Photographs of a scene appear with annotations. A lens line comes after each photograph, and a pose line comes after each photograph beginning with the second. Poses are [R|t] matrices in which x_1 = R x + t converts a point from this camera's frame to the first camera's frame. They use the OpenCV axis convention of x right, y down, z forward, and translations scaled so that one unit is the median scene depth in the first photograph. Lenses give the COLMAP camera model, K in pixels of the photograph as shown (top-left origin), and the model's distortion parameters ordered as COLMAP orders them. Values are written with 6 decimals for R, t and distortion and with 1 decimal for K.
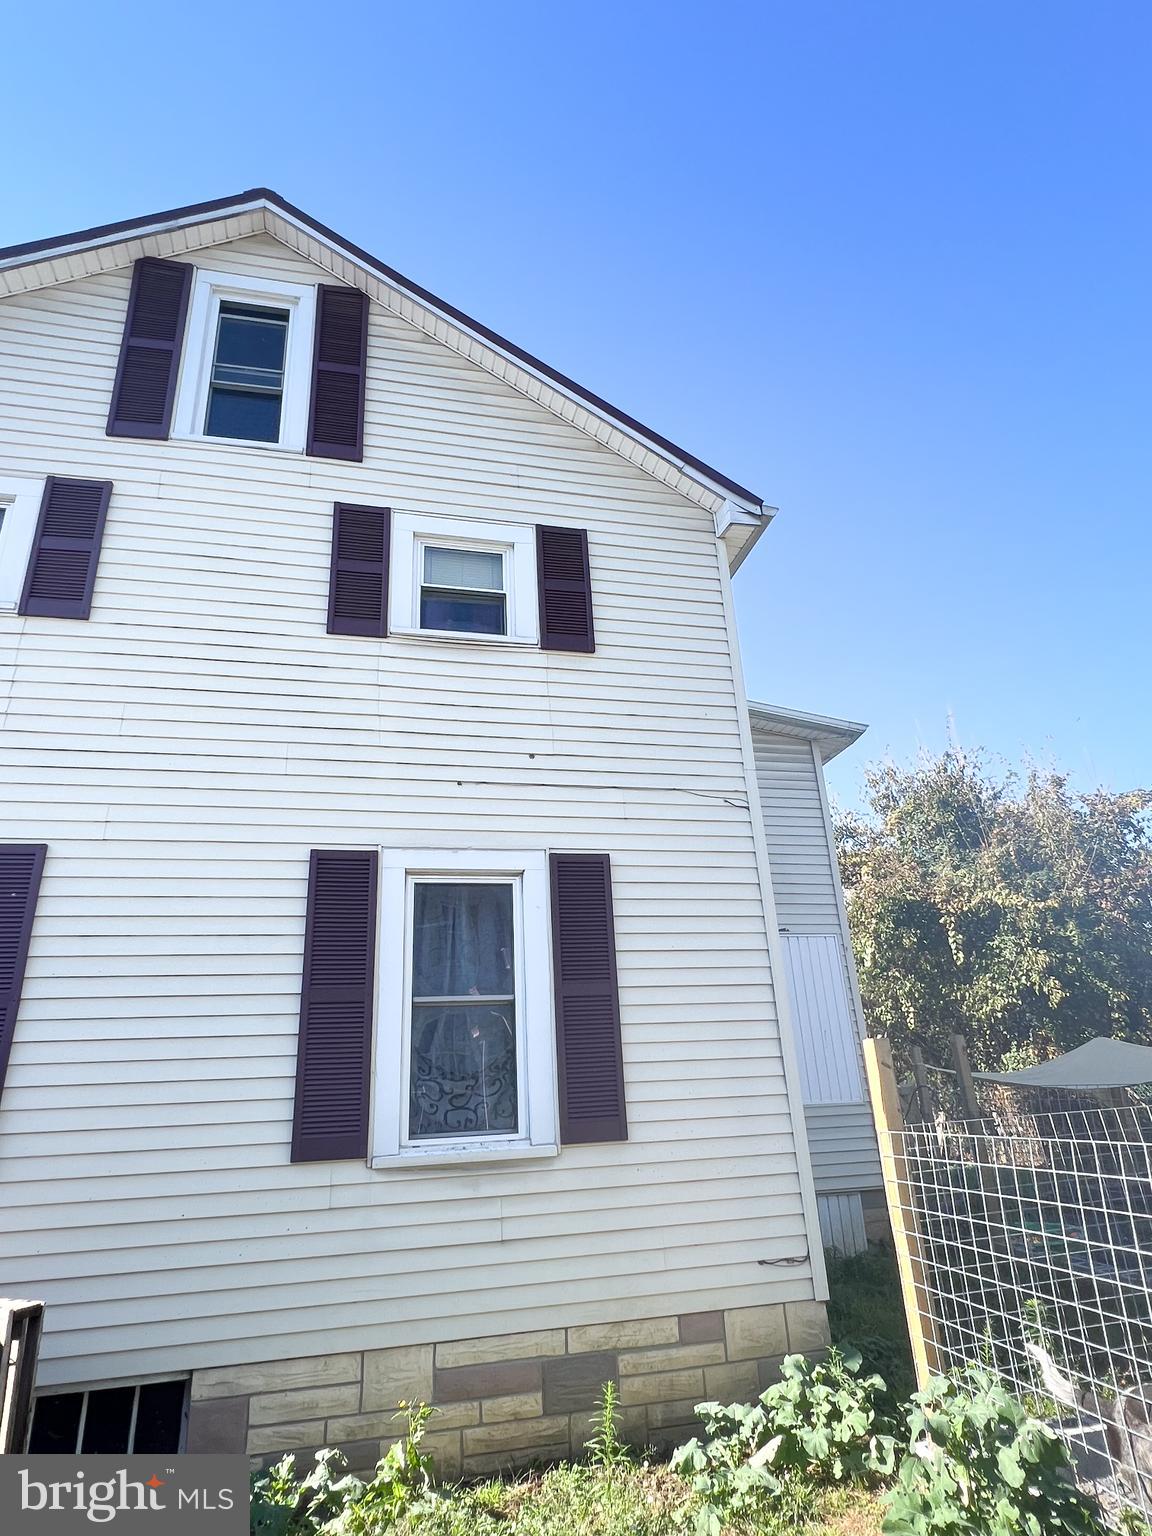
lens RADIAL K [[855.9, 0, 576.0], [0, 855.9, 768.0], [0, 0, 1]] dist [0.001872, 0.000854]
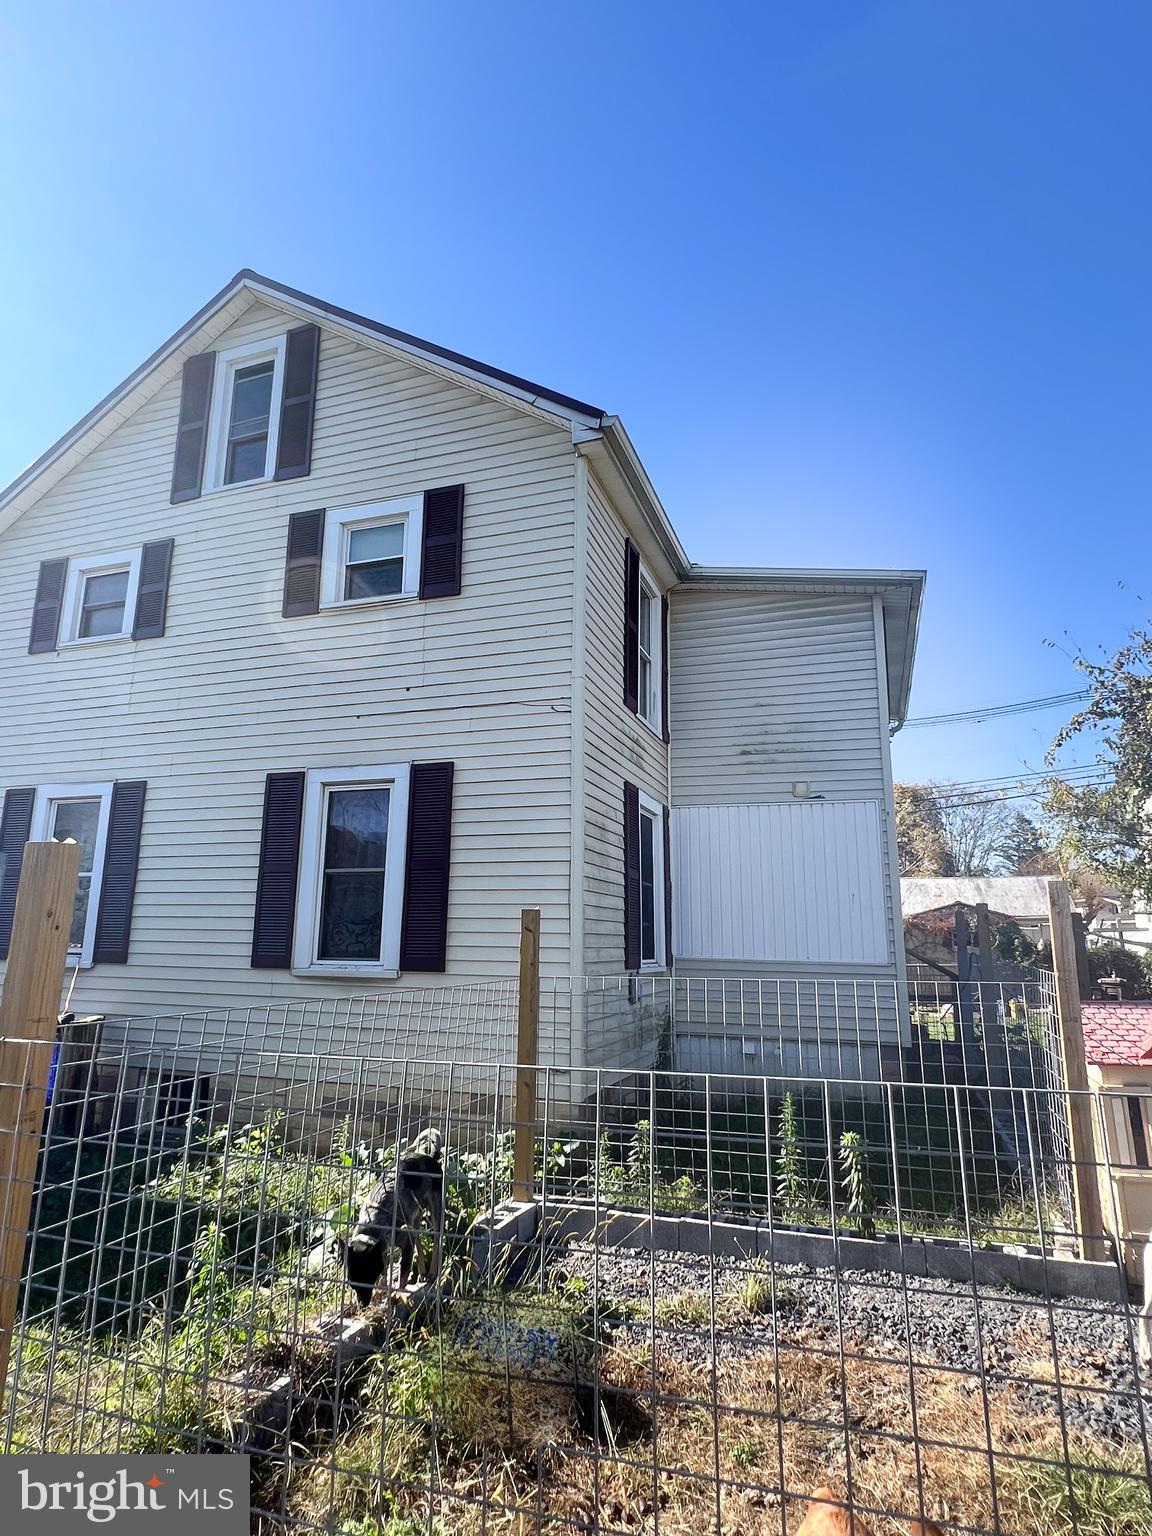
lens RADIAL K [[844.4, 0, 576.0], [0, 844.4, 768.0], [0, 0, 1]] dist [0.004083, 0.000765]
pose [[0.843164, -0.048582, -0.535457, 0.845415], [0.144382, 0.979788, 0.138456, -0.037522], [0.517907, -0.194051, 0.833136, 0.038041]]
